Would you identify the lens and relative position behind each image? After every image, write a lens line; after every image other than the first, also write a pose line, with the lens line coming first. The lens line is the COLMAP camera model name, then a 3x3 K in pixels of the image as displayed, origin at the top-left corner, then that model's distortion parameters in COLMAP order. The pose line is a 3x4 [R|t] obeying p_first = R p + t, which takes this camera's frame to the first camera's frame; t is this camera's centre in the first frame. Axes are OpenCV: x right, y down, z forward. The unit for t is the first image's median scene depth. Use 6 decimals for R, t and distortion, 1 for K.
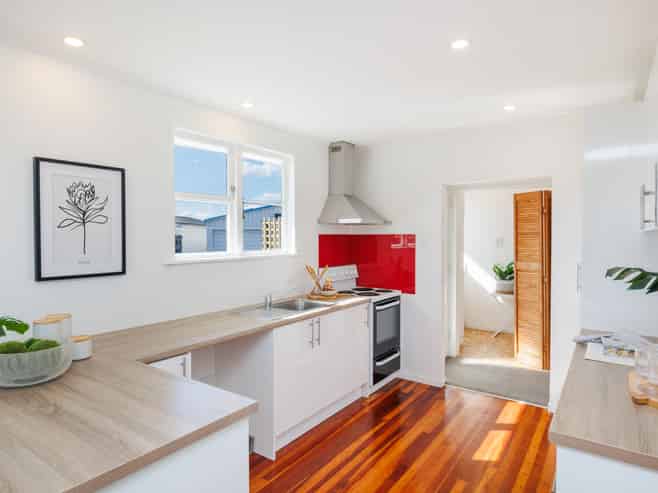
lens RADIAL K [[391.6, 0, 329.0], [0, 391.6, 246.5], [0, 0, 1]] dist [0.000294, 0.000126]
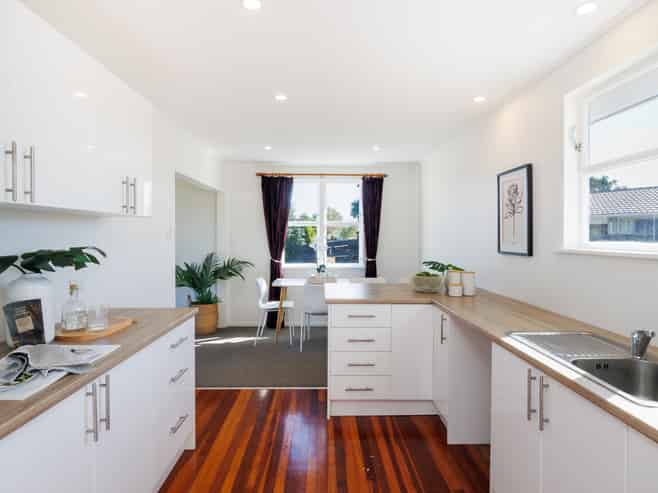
lens RADIAL K [[365.2, 0, 329.0], [0, 365.2, 246.5], [0, 0, 1]] dist [-0.000107, -0.000028]
pose [[-0.801241, 0.019569, -0.598022, 0.620003], [-0.013531, 0.998617, 0.050806, -0.003053], [0.598189, 0.048800, -0.799868, 1.592600]]
